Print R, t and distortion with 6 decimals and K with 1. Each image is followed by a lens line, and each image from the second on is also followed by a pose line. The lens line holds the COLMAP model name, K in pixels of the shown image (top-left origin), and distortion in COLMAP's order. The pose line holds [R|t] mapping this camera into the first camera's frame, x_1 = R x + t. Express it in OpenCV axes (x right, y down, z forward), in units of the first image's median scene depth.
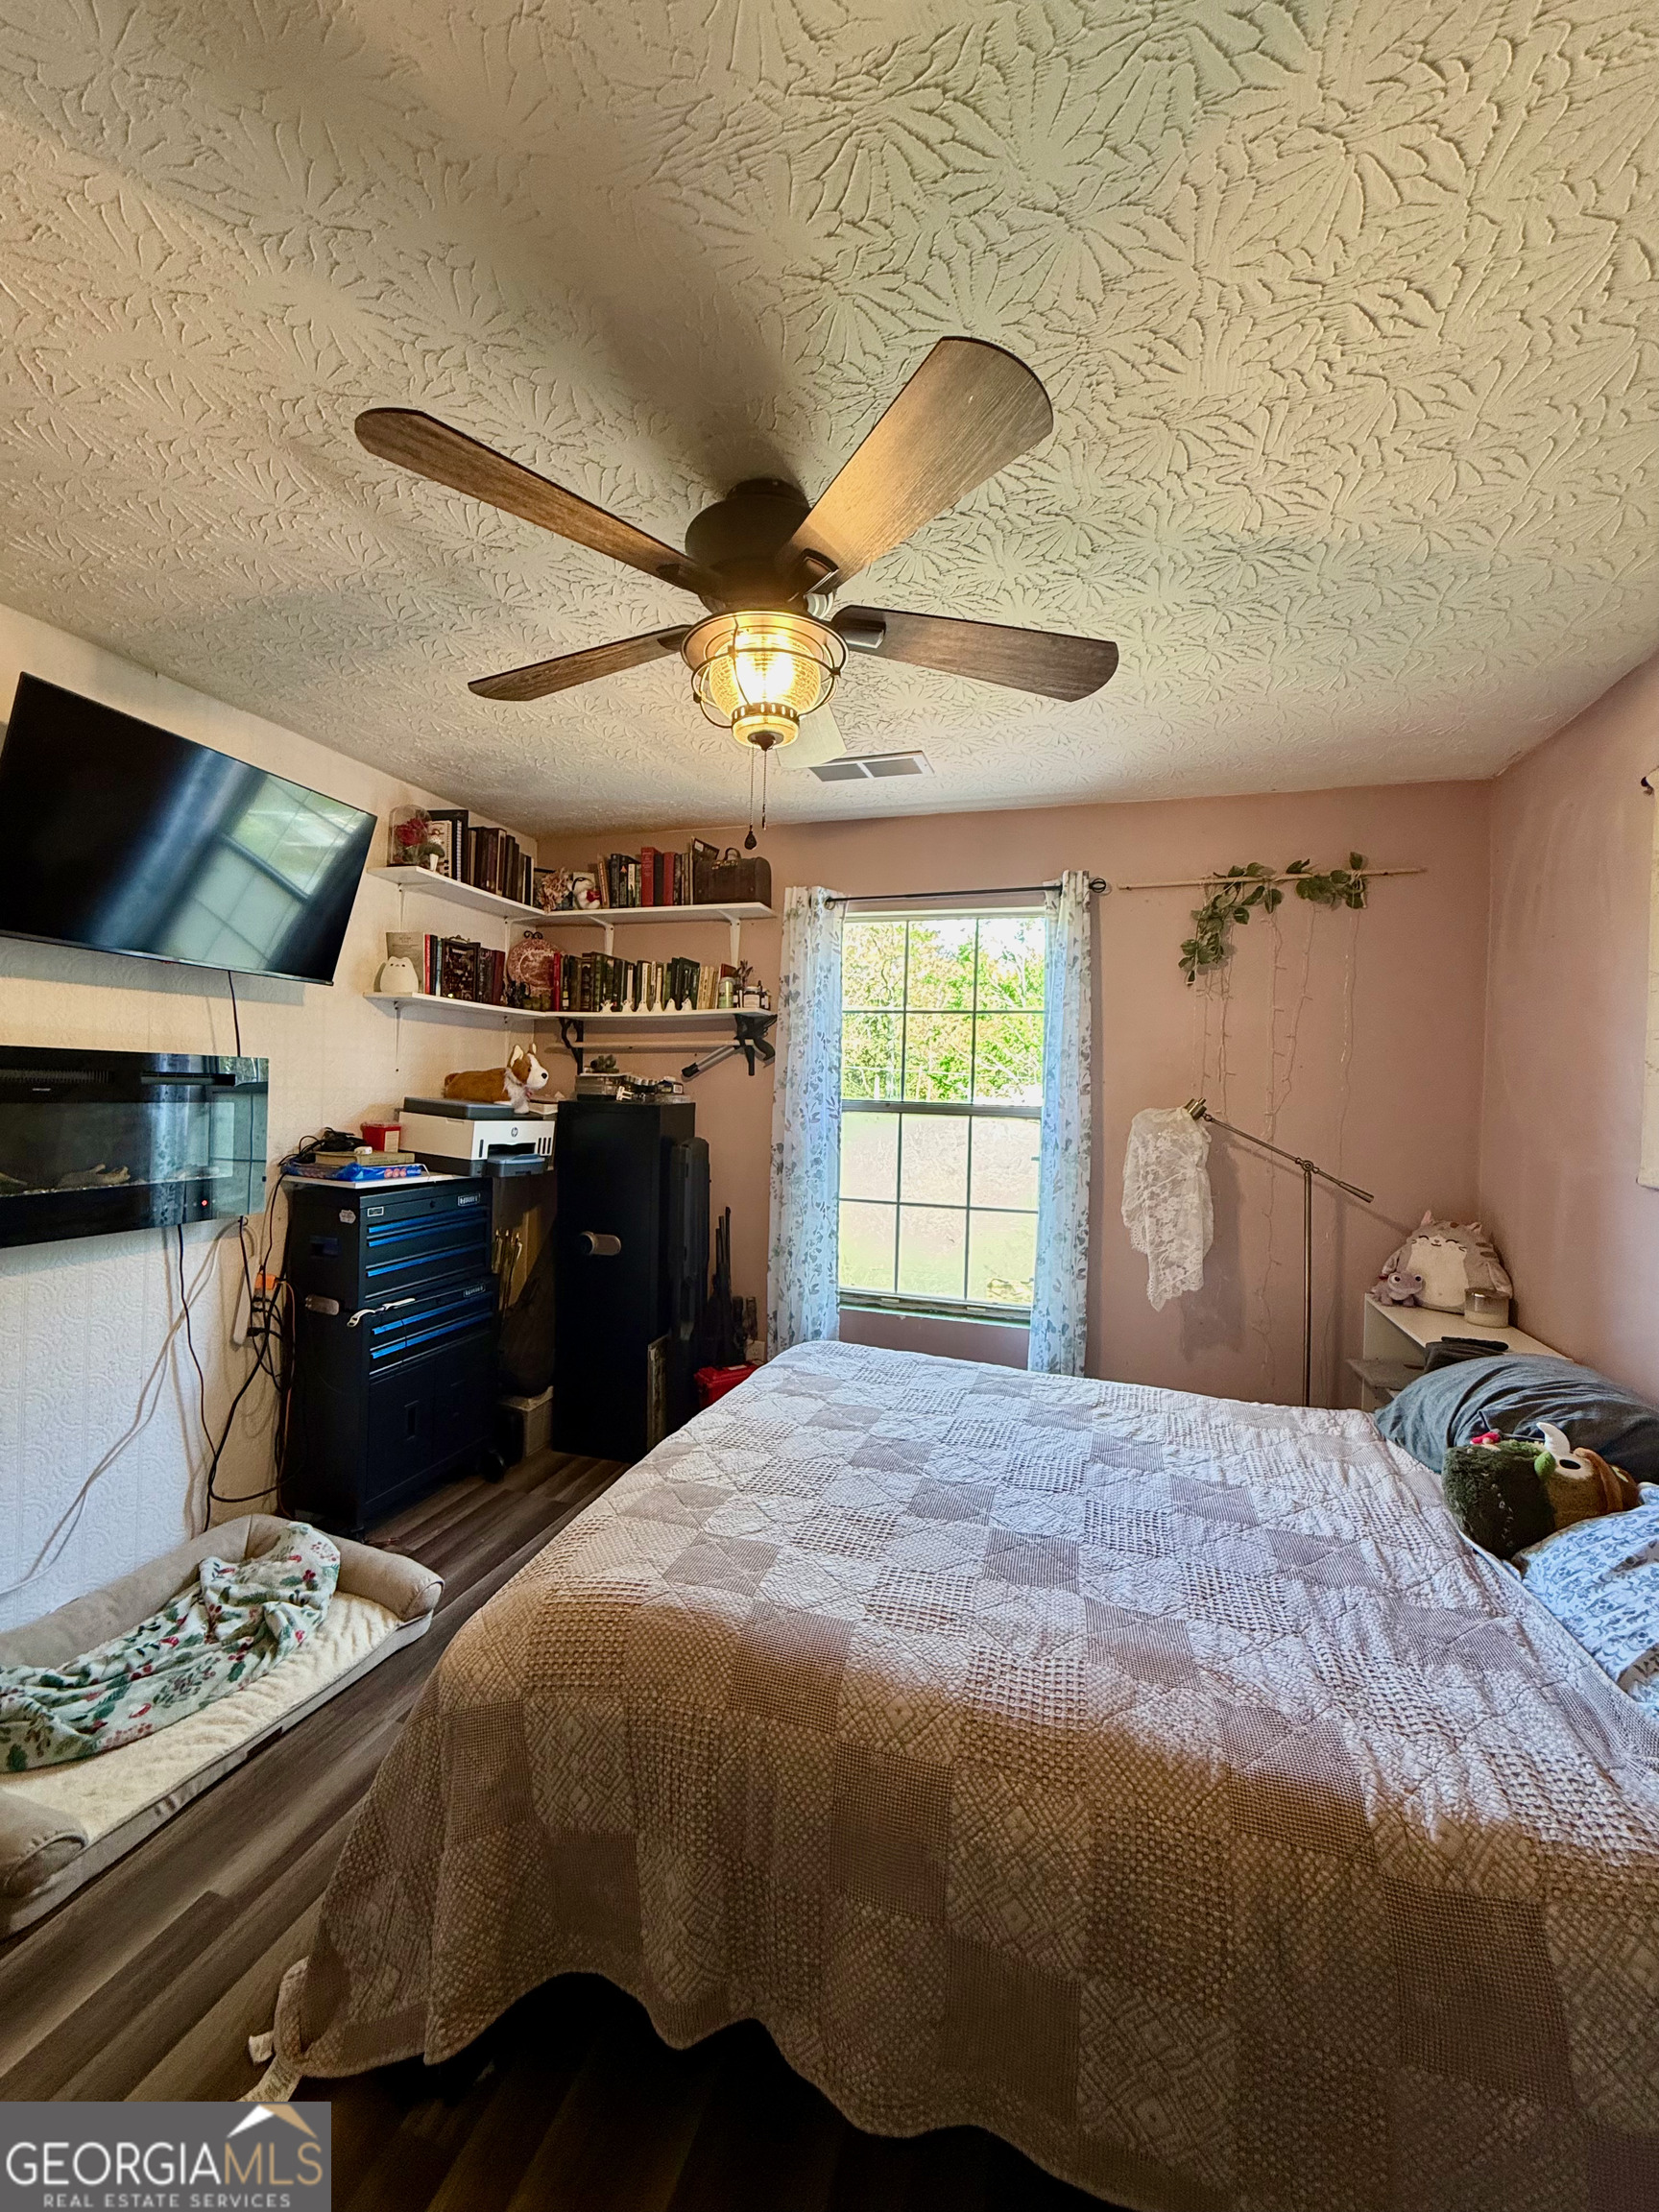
lens RADIAL K [[881.1, 0, 829.0], [0, 881.1, 1096.4], [0, 0, 1]] dist [0.000313, -0.000028]
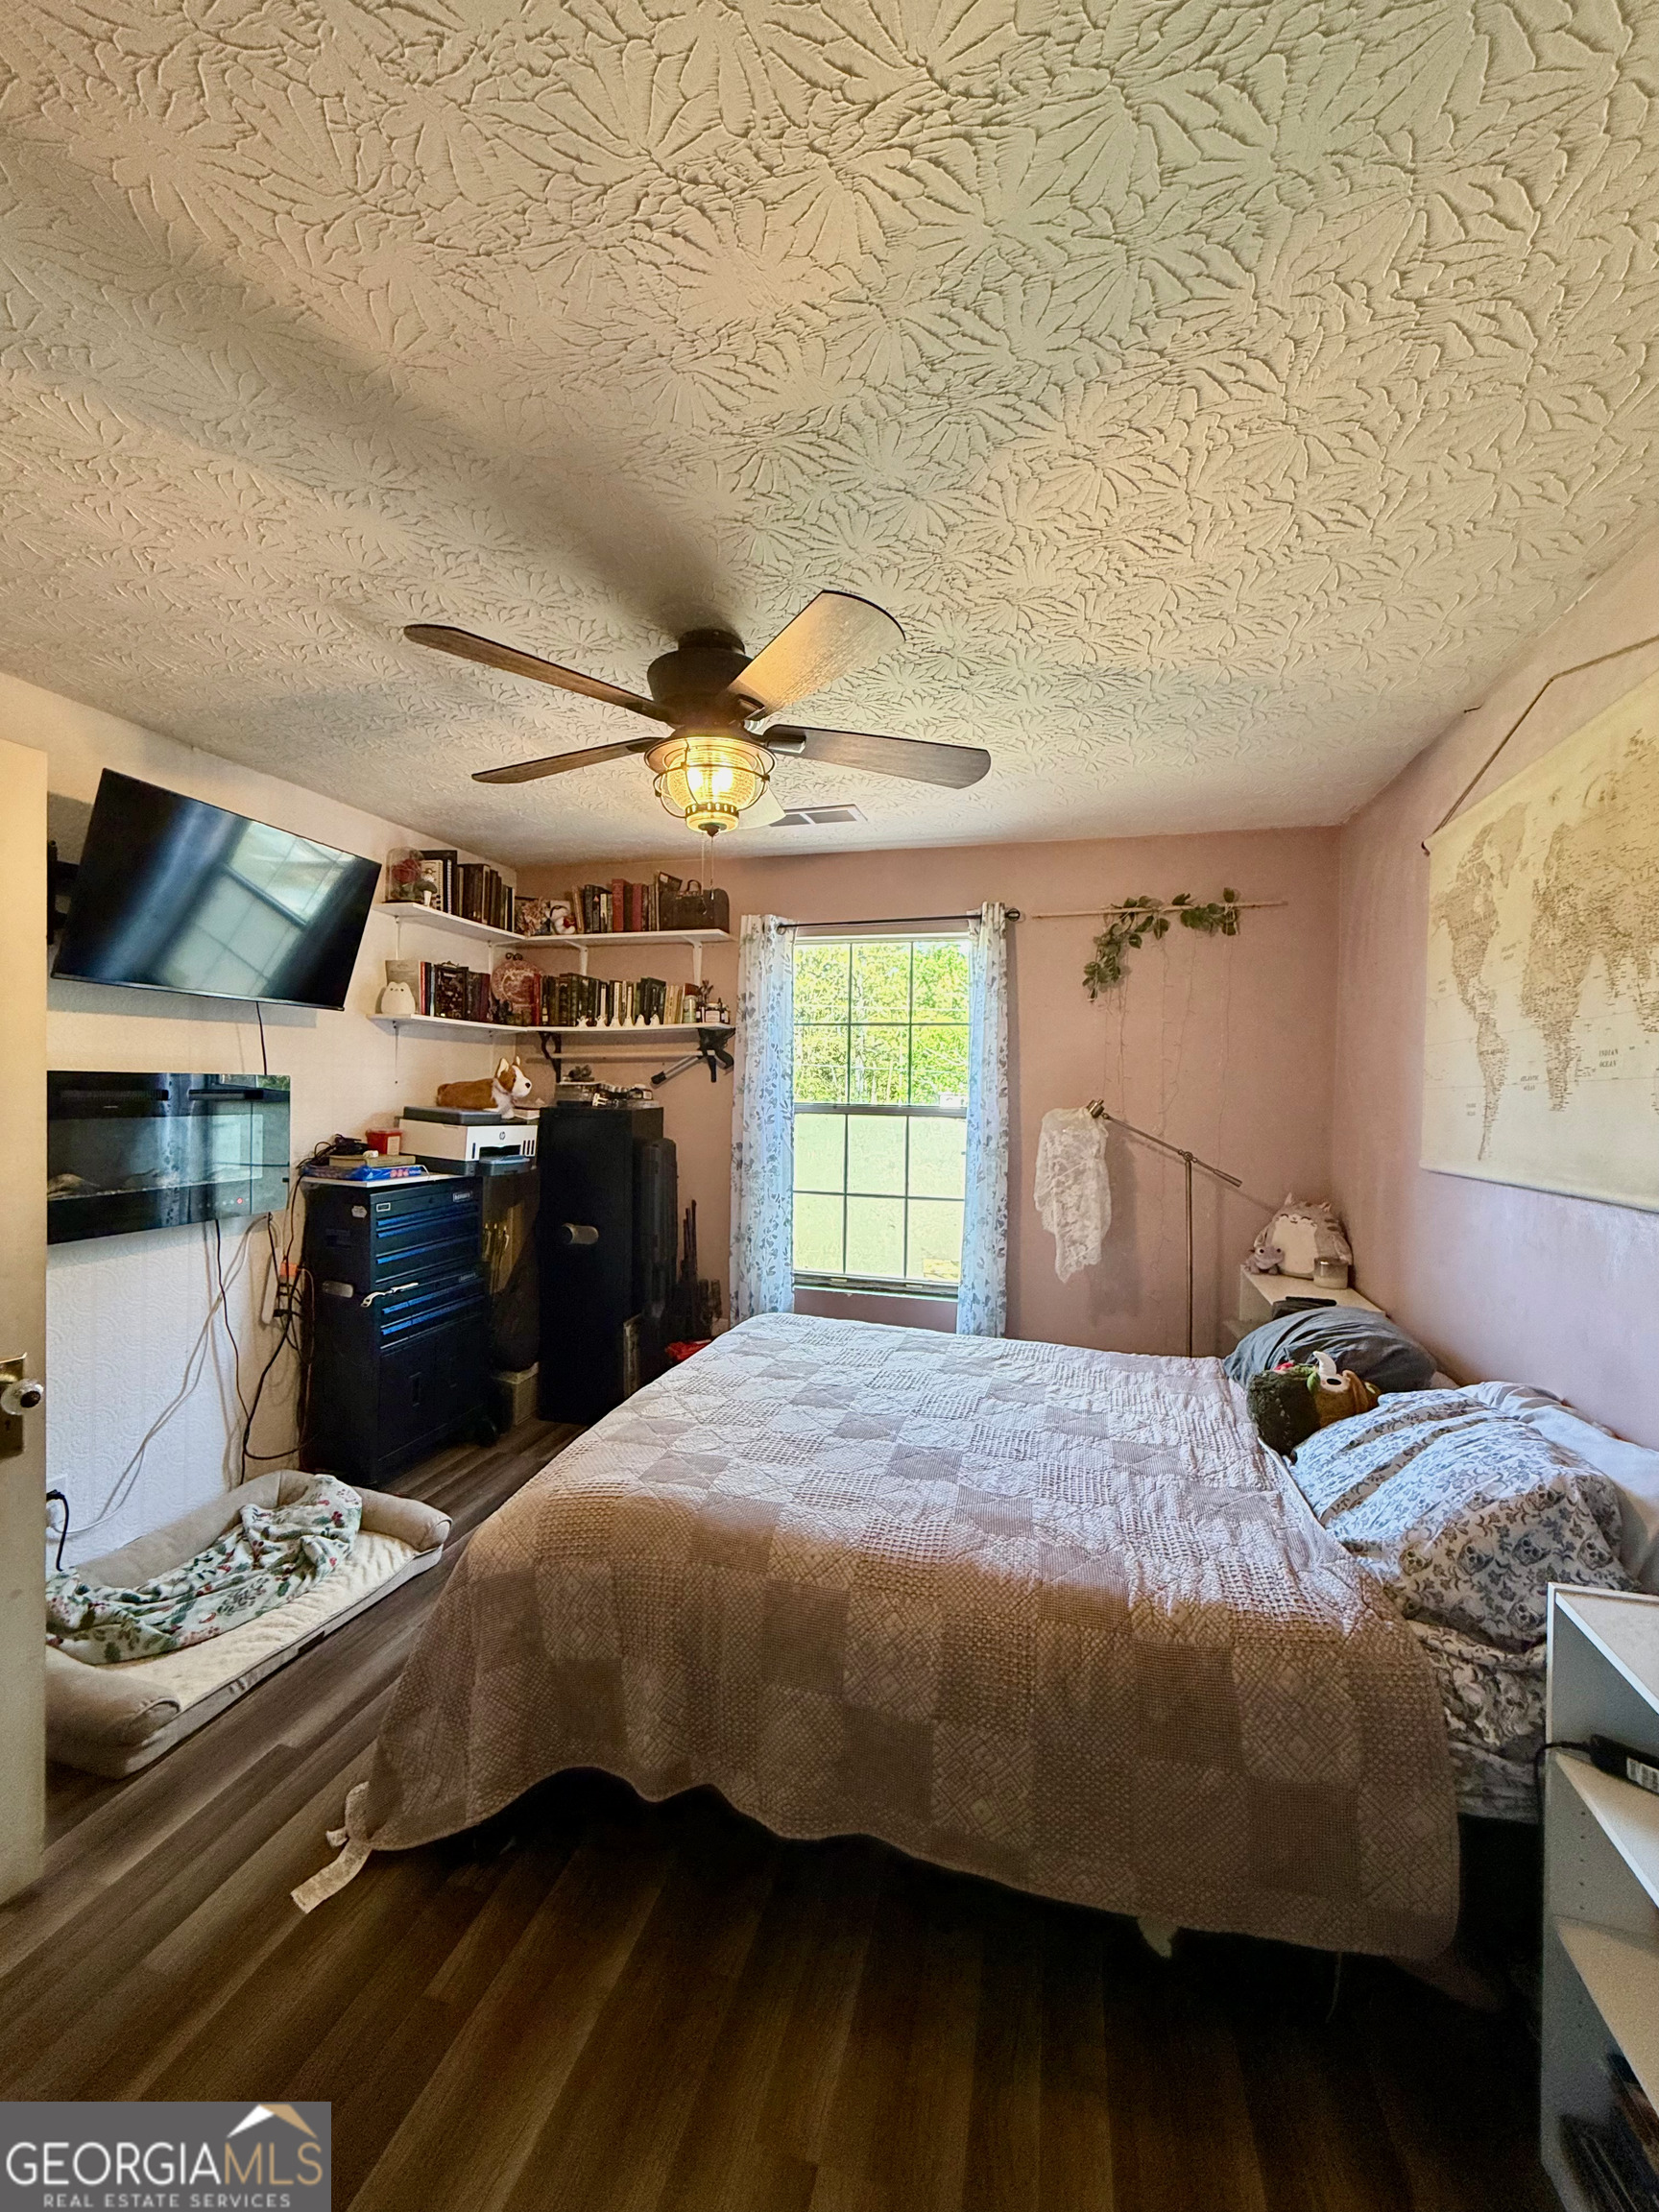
lens RADIAL K [[881.1, 0, 829.0], [0, 881.1, 1096.4], [0, 0, 1]] dist [0.000313, -0.000028]
pose [[0.999437, -0.011252, 0.031609, 0.036671], [0.011100, 0.999926, 0.004984, -0.015389], [-0.031662, -0.004630, 0.999488, -0.198100]]
